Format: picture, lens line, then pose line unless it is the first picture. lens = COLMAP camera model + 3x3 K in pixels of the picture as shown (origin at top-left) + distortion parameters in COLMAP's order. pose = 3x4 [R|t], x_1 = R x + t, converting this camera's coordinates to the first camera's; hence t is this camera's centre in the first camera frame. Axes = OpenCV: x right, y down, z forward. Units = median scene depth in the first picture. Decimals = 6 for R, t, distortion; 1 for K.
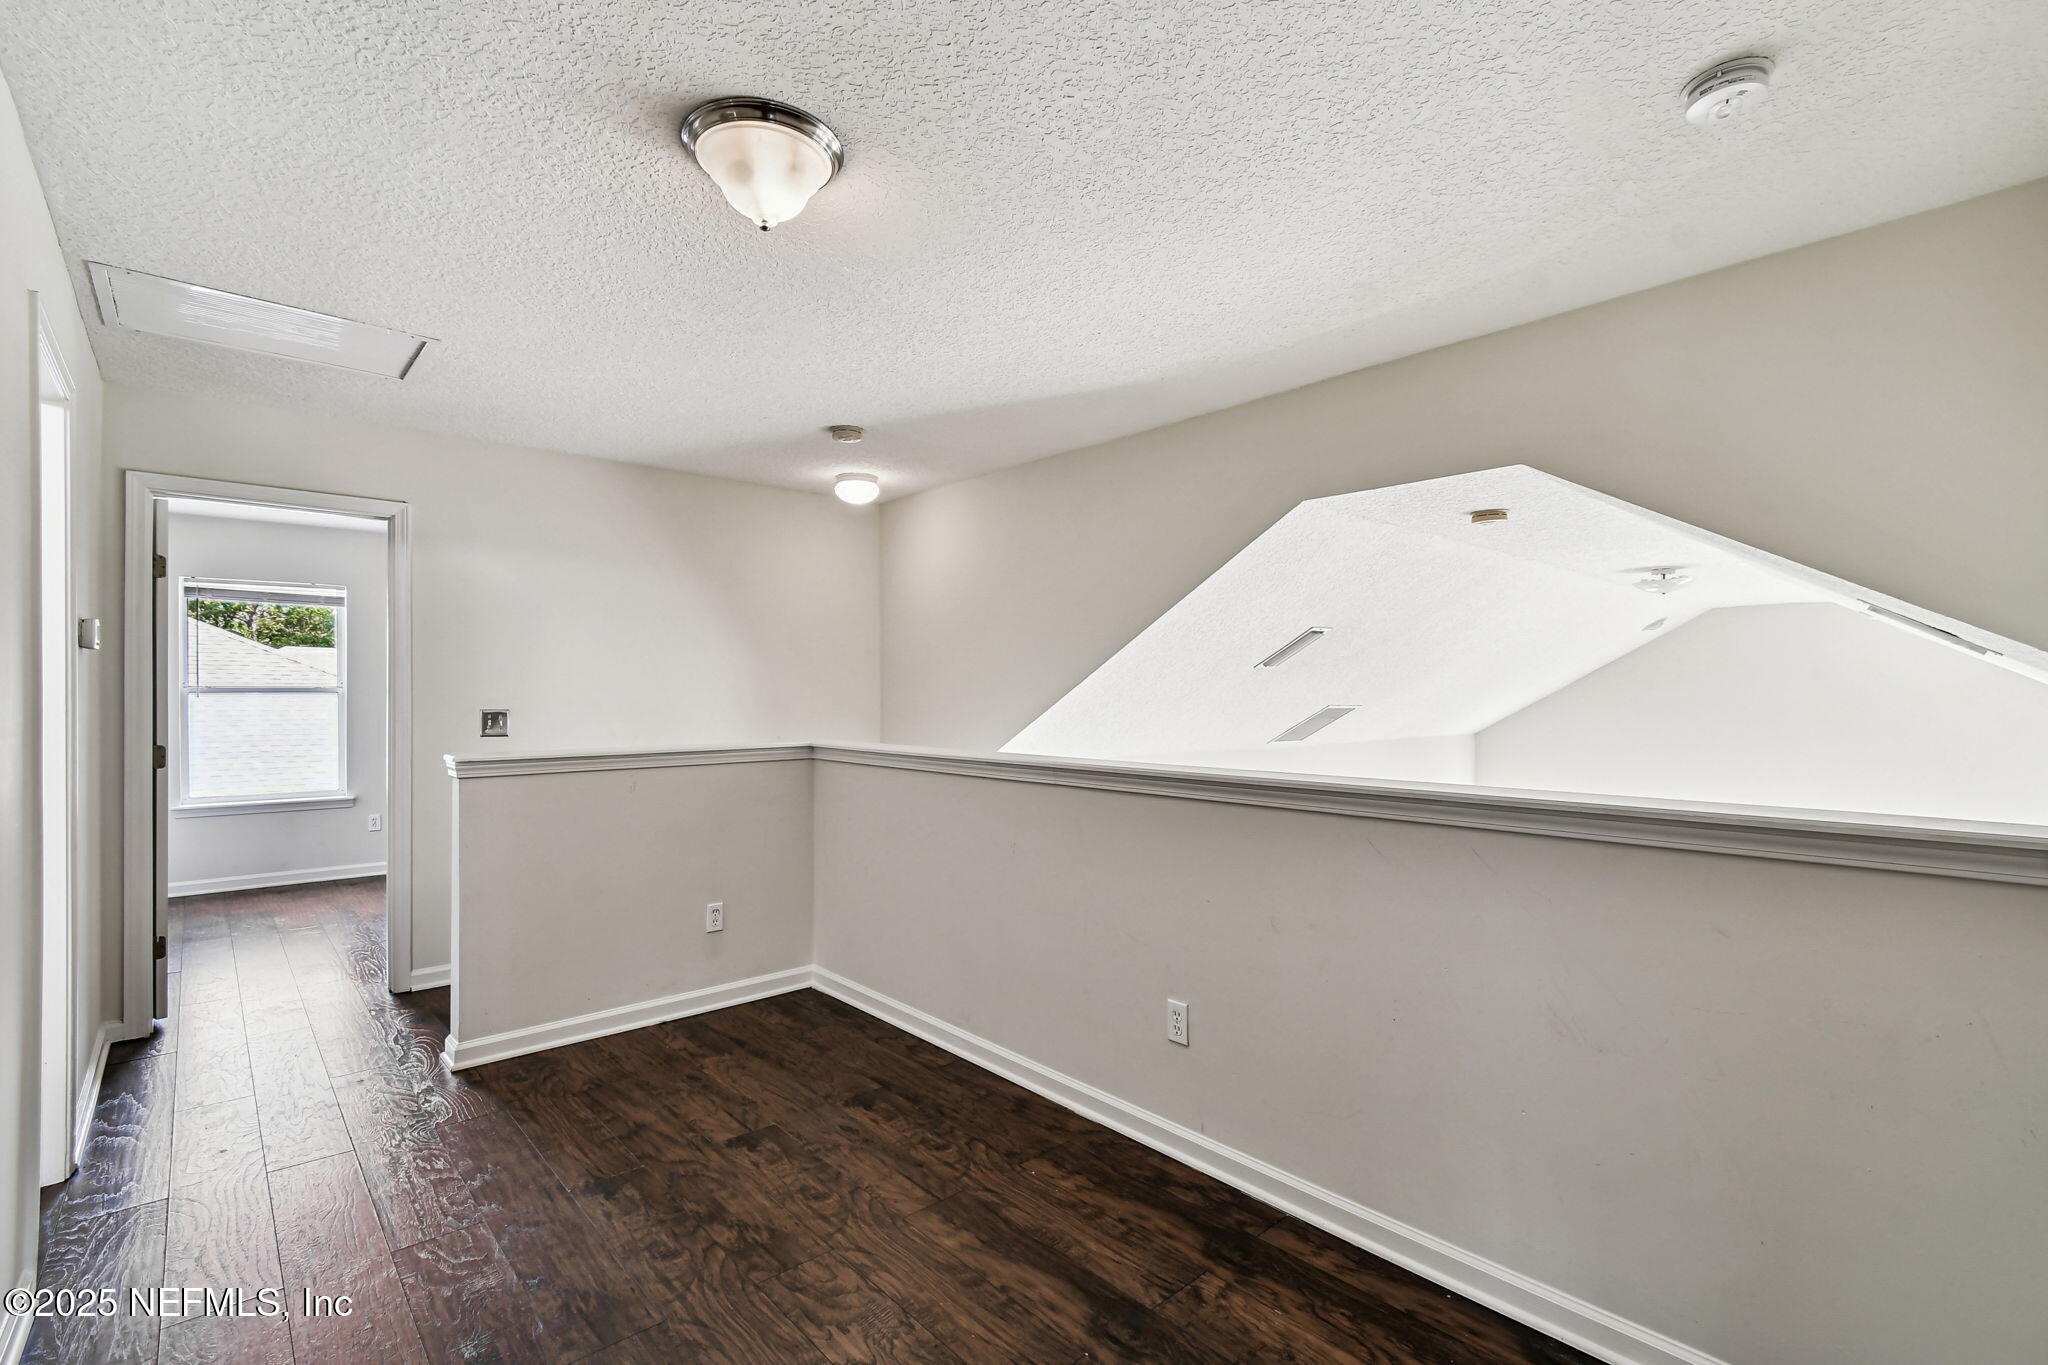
lens RADIAL K [[909.6, 0, 980.6], [0, 909.6, 695.5], [0, 0, 1]] dist [-0.003310, -0.001674]
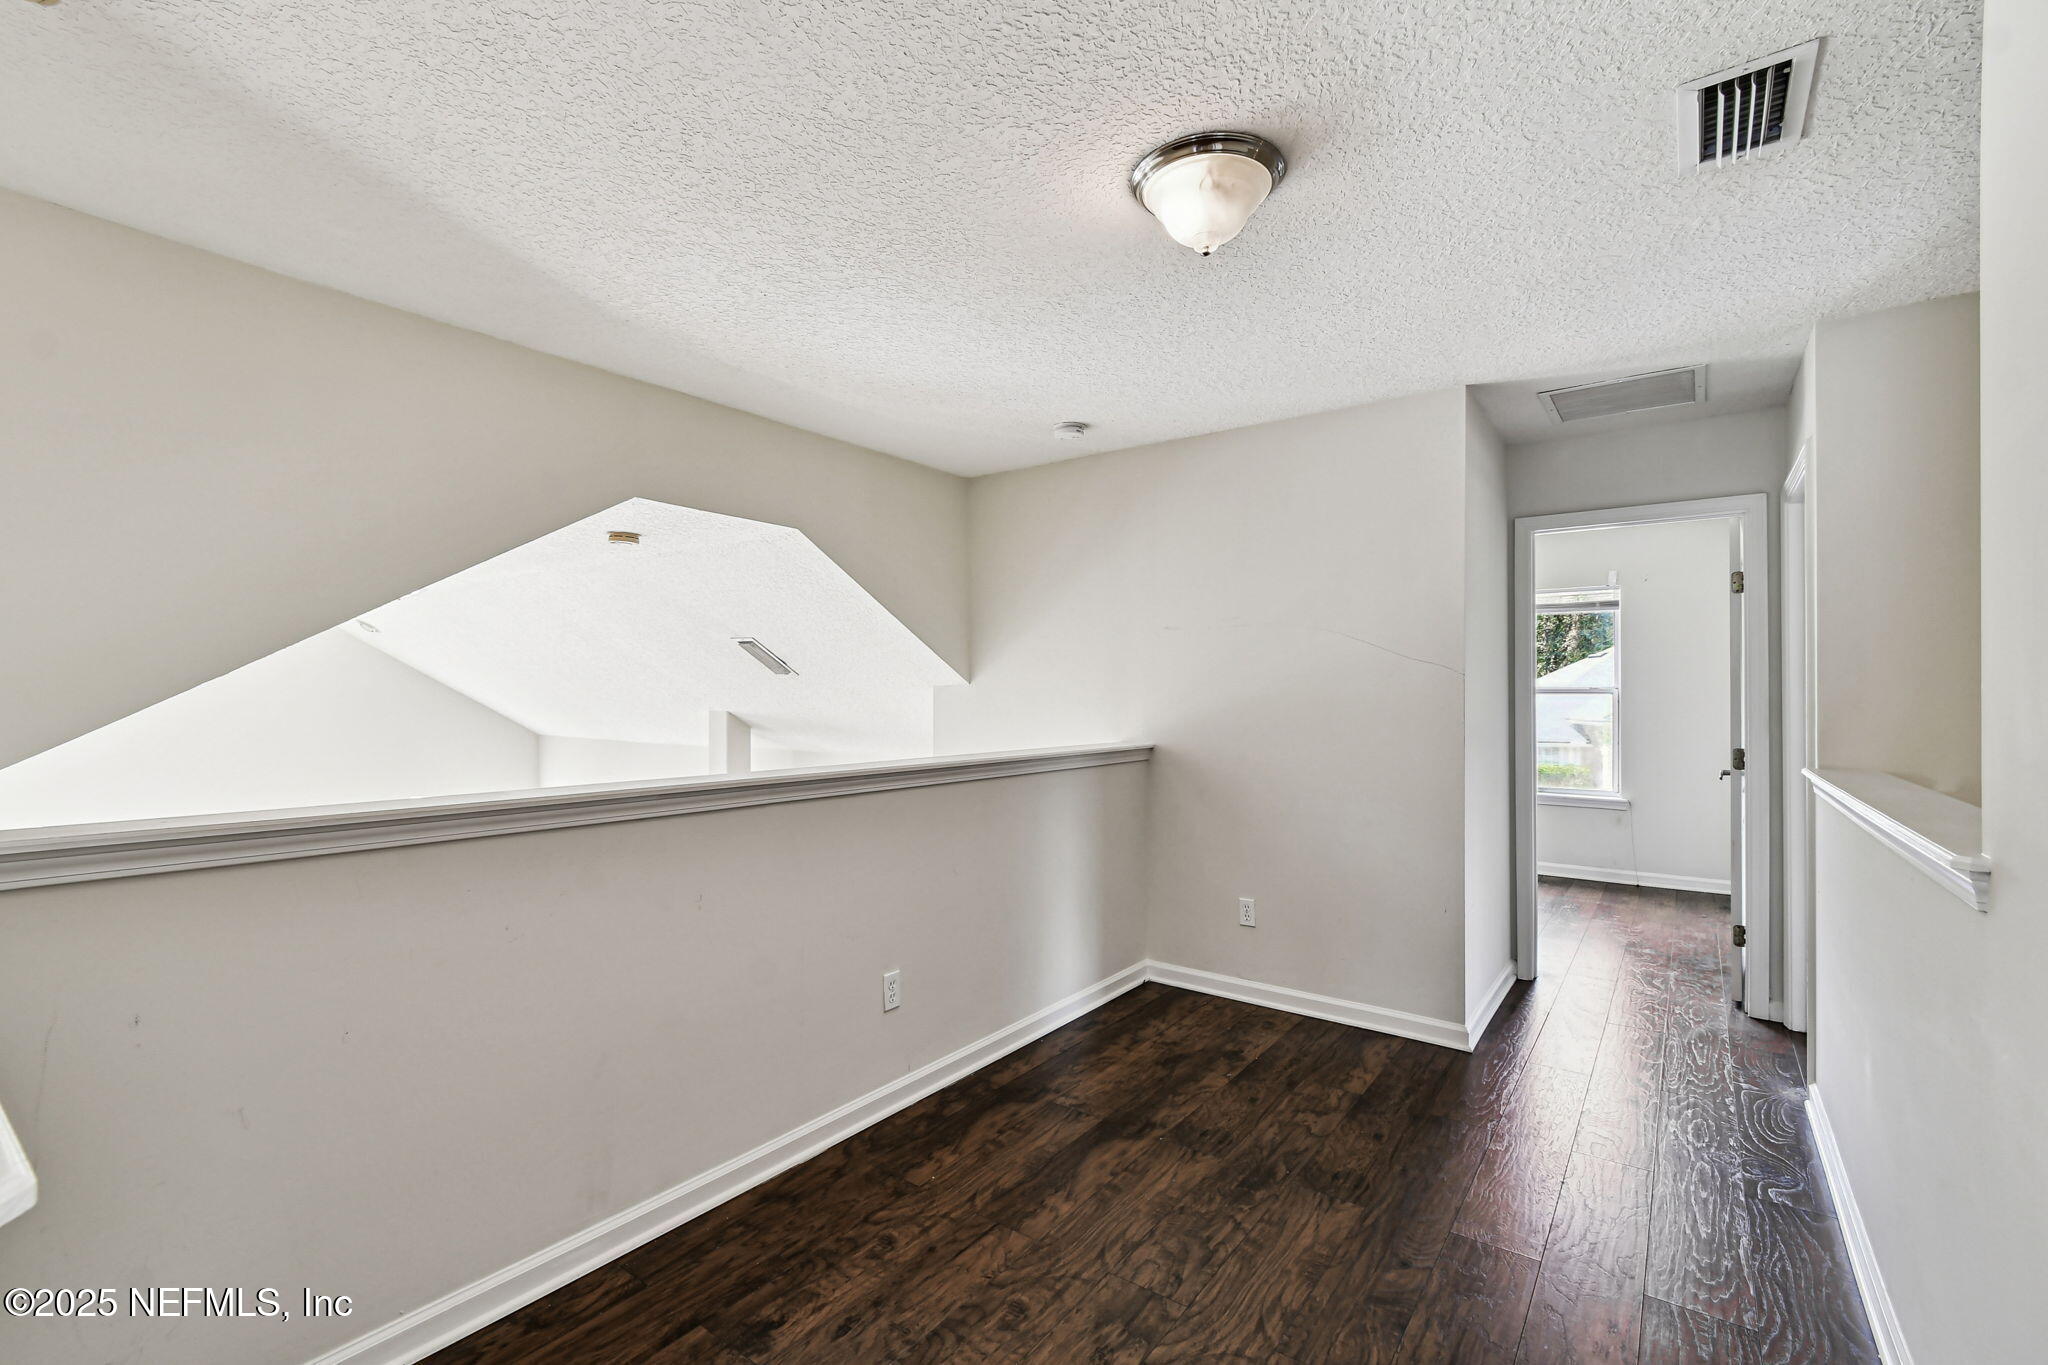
lens RADIAL K [[909.6, 0, 1024.9], [0, 909.6, 681.0], [0, 0, 1]] dist [-0.003310, -0.001674]
pose [[-0.223207, 0.014786, 0.974659, -1.030850], [0.003582, 0.999891, -0.014349, -0.004164], [-0.974765, 0.000289, -0.223235, 1.229849]]
